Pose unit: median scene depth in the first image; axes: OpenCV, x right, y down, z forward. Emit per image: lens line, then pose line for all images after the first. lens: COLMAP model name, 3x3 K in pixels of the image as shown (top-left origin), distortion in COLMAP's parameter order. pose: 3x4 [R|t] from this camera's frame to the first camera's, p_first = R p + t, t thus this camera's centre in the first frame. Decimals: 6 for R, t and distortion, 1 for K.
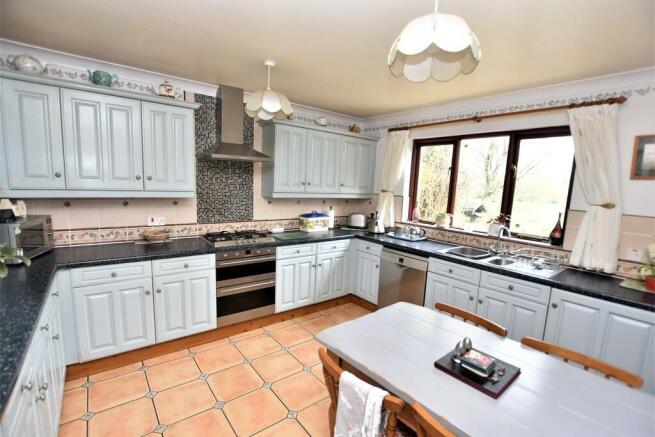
lens RADIAL K [[299.7, 0, 326.2], [0, 299.7, 222.7], [0, 0, 1]] dist [-0.020295, 0.003685]
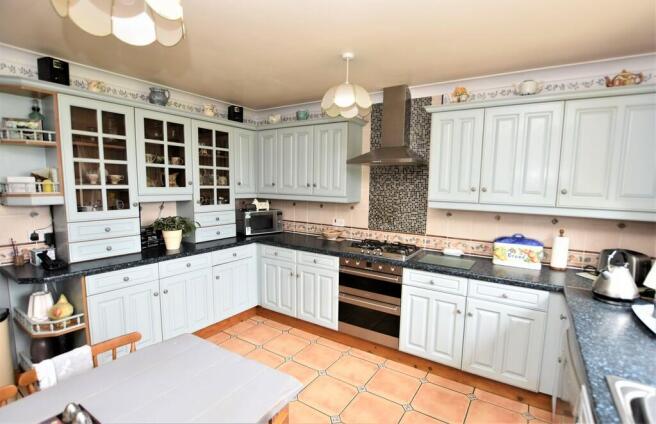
lens RADIAL K [[320.5, 0, 327.1], [0, 320.5, 214.2], [0, 0, 1]] dist [-0.014318, -0.000089]
pose [[0.328413, 0.062253, -0.942481, 0.561302], [-0.125937, 0.991802, 0.021628, -0.054567], [0.936101, 0.111590, 0.333561, 0.501098]]
